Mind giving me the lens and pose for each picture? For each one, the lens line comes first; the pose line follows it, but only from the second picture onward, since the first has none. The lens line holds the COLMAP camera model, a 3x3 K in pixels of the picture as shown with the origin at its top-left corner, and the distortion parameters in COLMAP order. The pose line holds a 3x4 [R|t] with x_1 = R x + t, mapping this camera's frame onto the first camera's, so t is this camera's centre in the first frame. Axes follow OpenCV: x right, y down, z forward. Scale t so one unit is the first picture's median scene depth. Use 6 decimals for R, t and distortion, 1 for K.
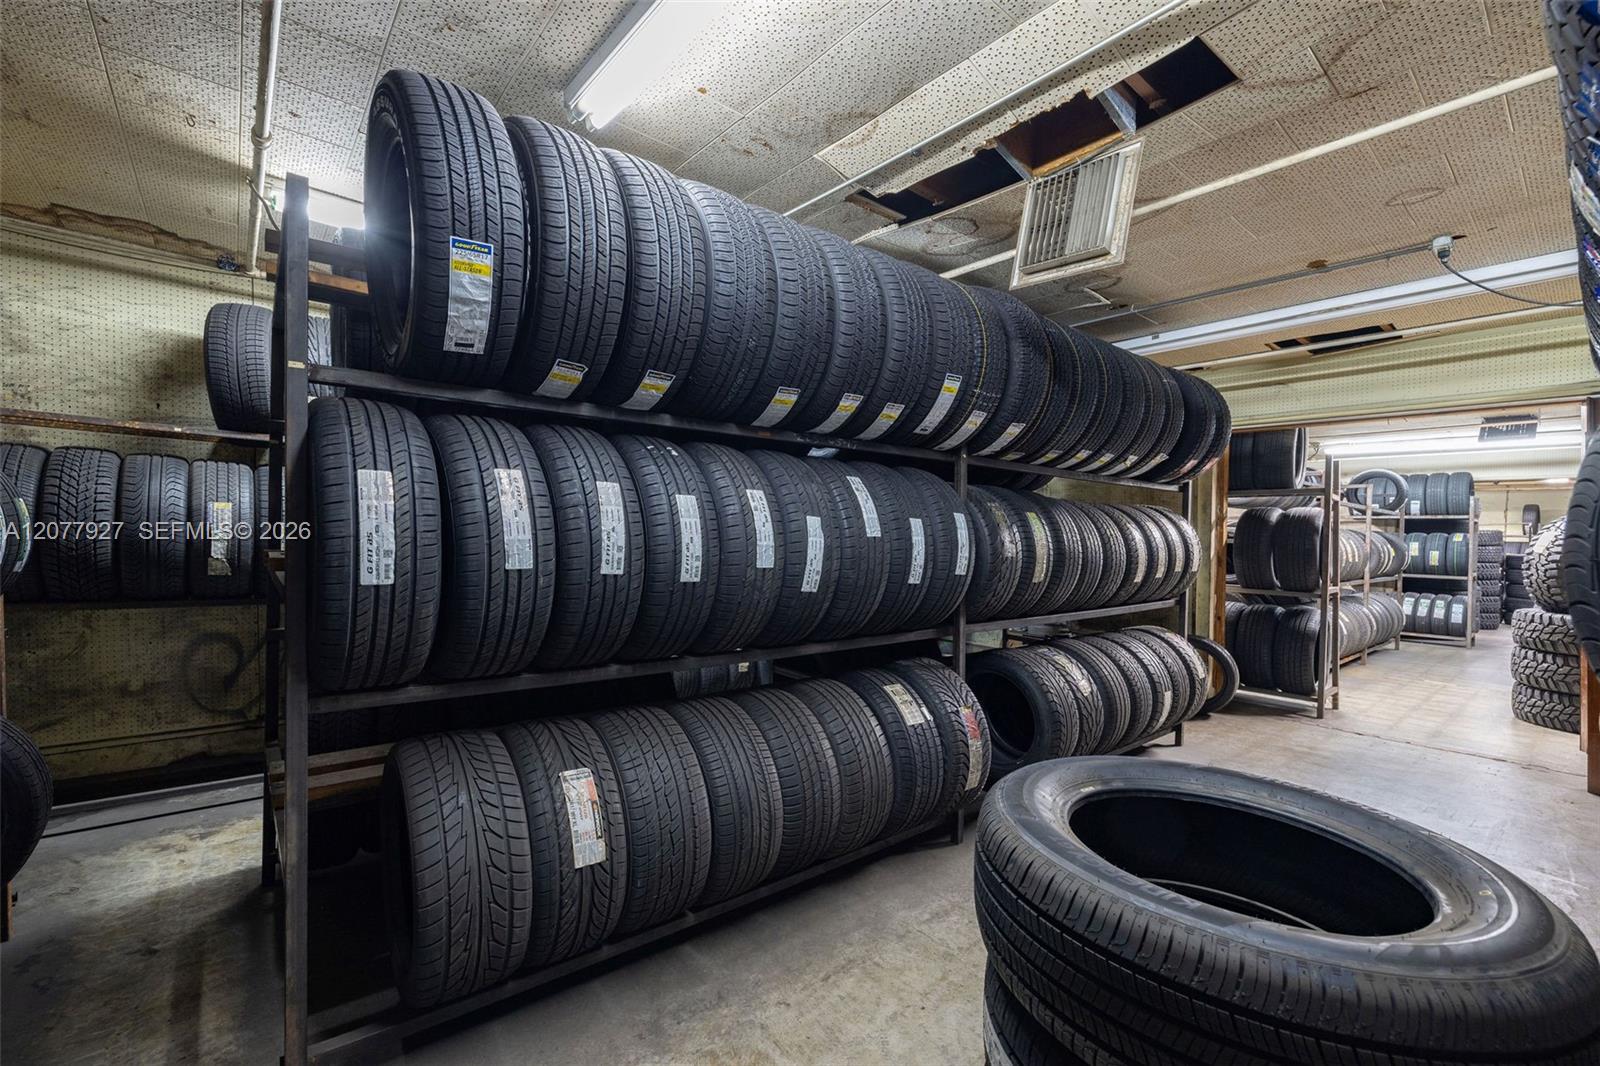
lens RADIAL K [[681.5, 0, 817.8], [0, 681.5, 560.4], [0, 0, 1]] dist [-0.003737, 0.000112]
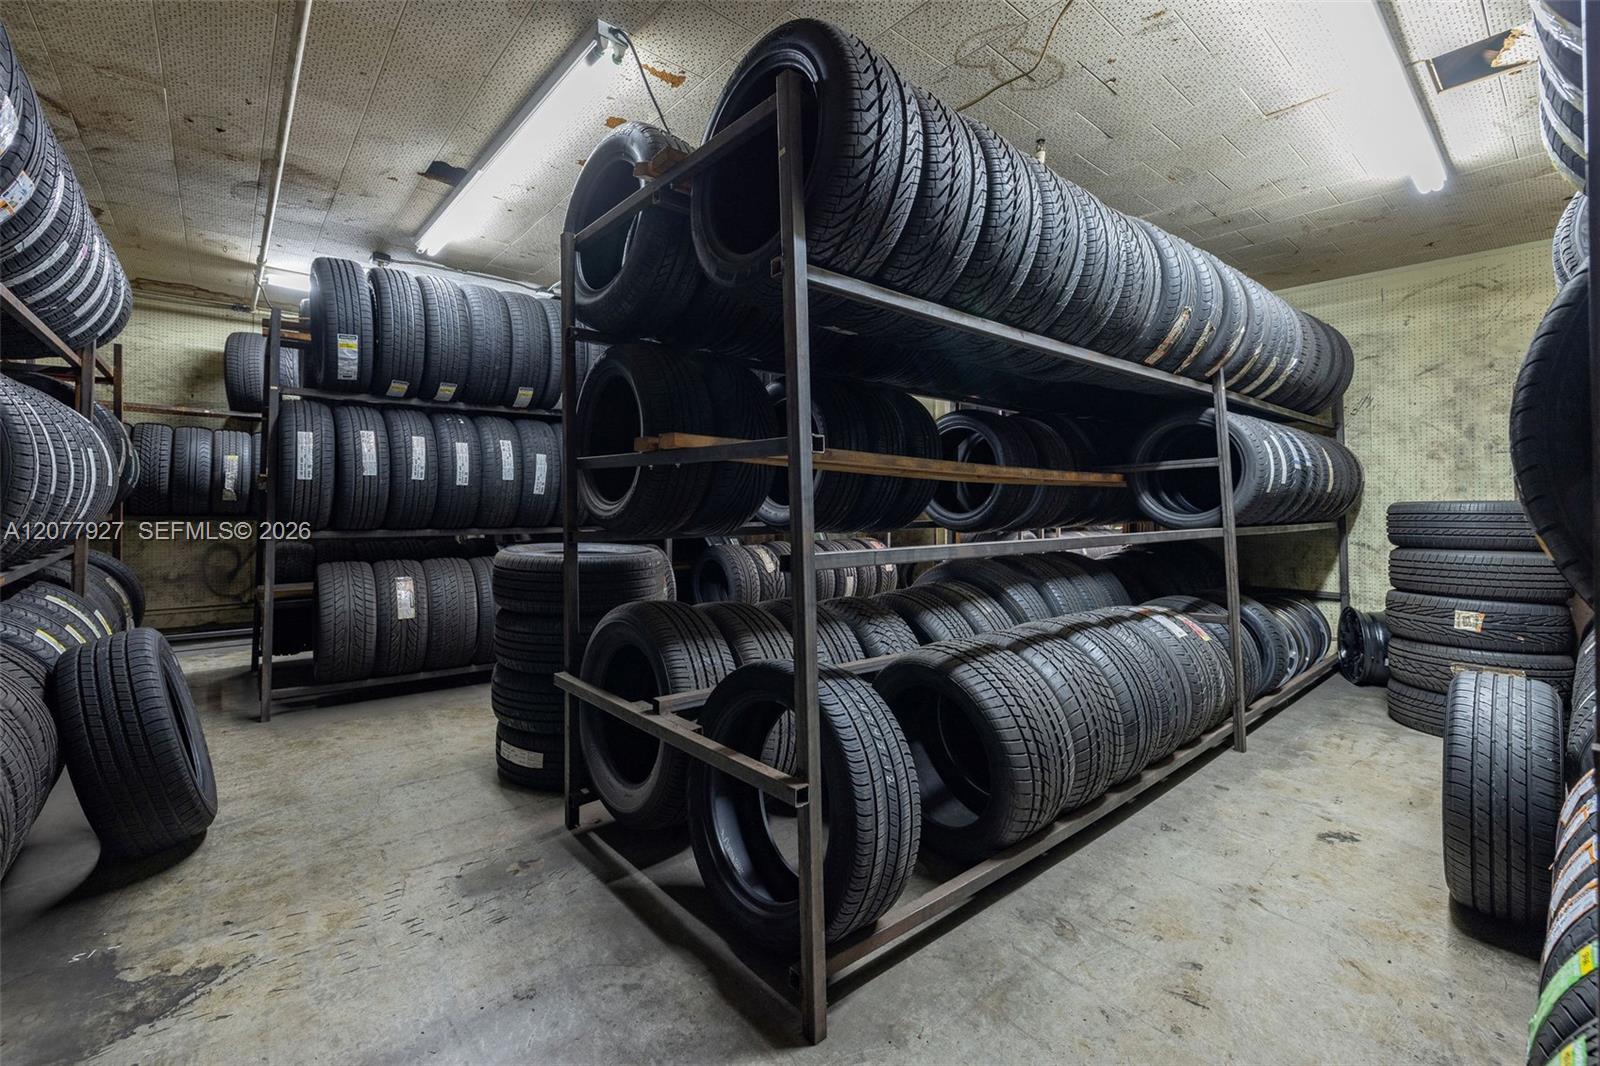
lens RADIAL K [[681.5, 0, 773.3], [0, 681.5, 492.7], [0, 0, 1]] dist [-0.003737, 0.000112]
pose [[0.999483, -0.010623, -0.030353, 0.796833], [0.009208, 0.998882, -0.046367, 0.155575], [0.030812, 0.046064, 0.998463, -0.993146]]
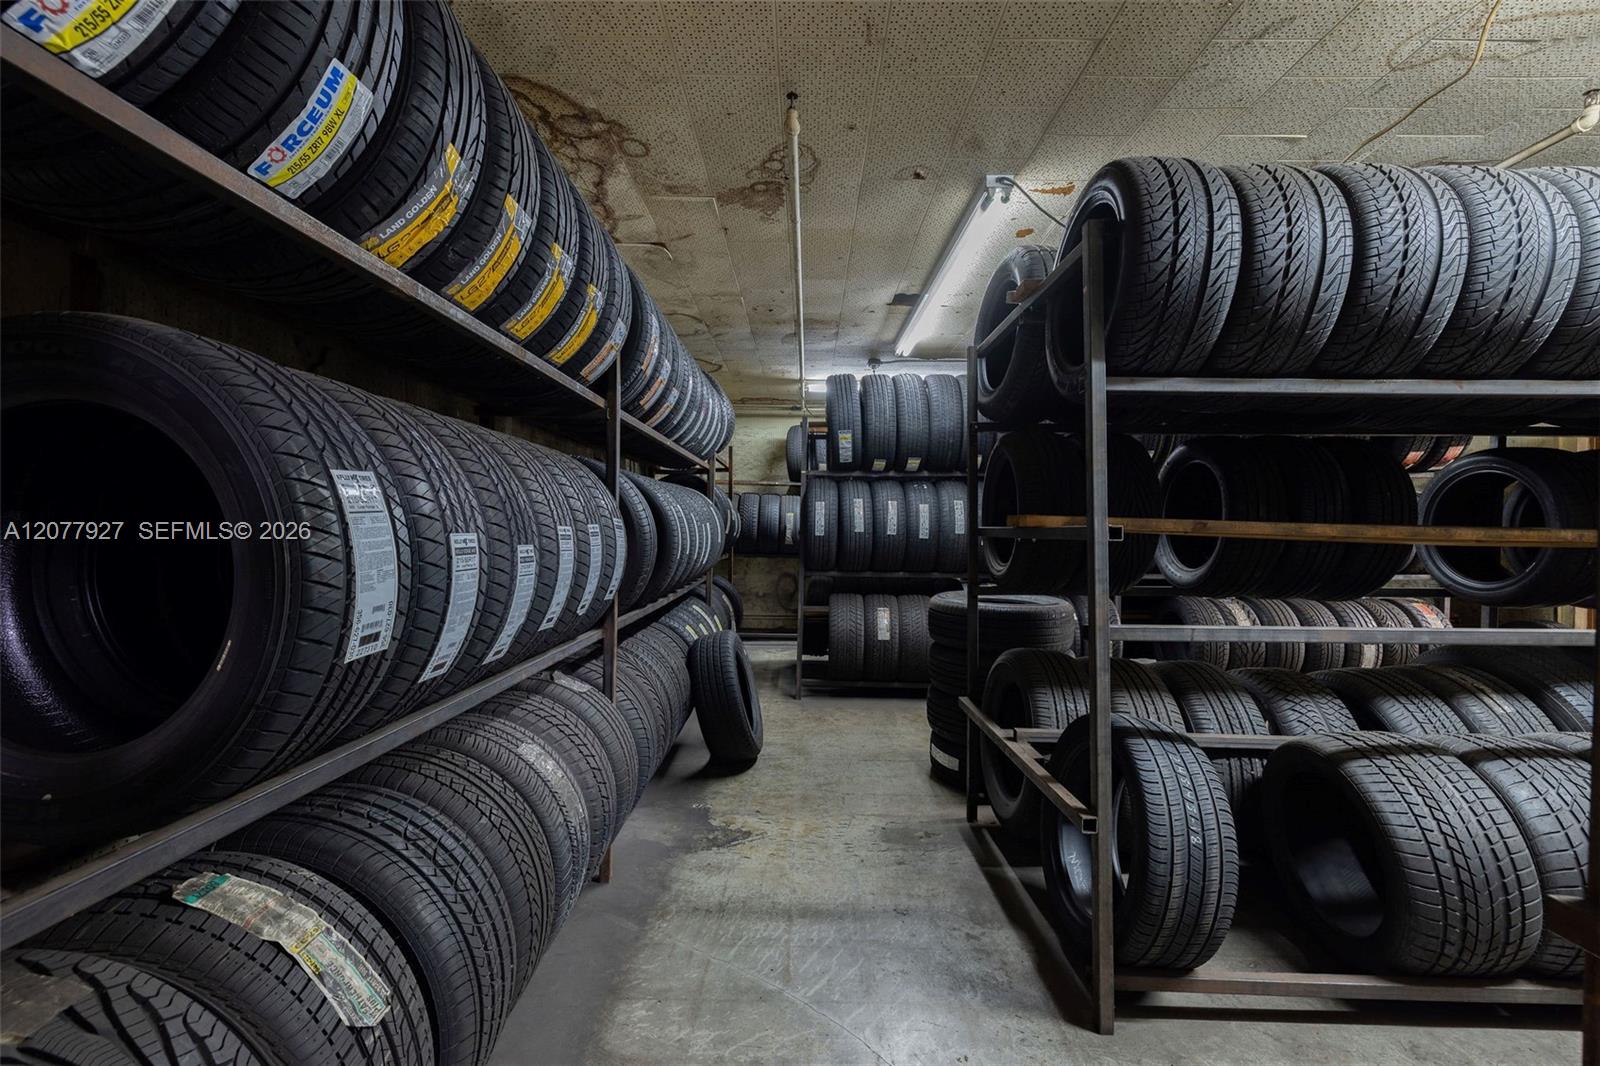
lens RADIAL K [[681.5, 0, 802.7], [0, 681.5, 528.1], [0, 0, 1]] dist [-0.003737, 0.000112]
pose [[0.747721, -0.006218, -0.663984, 1.165235], [-0.021937, 0.999179, -0.034061, 0.088779], [0.663650, 0.040034, 0.746971, -1.203802]]
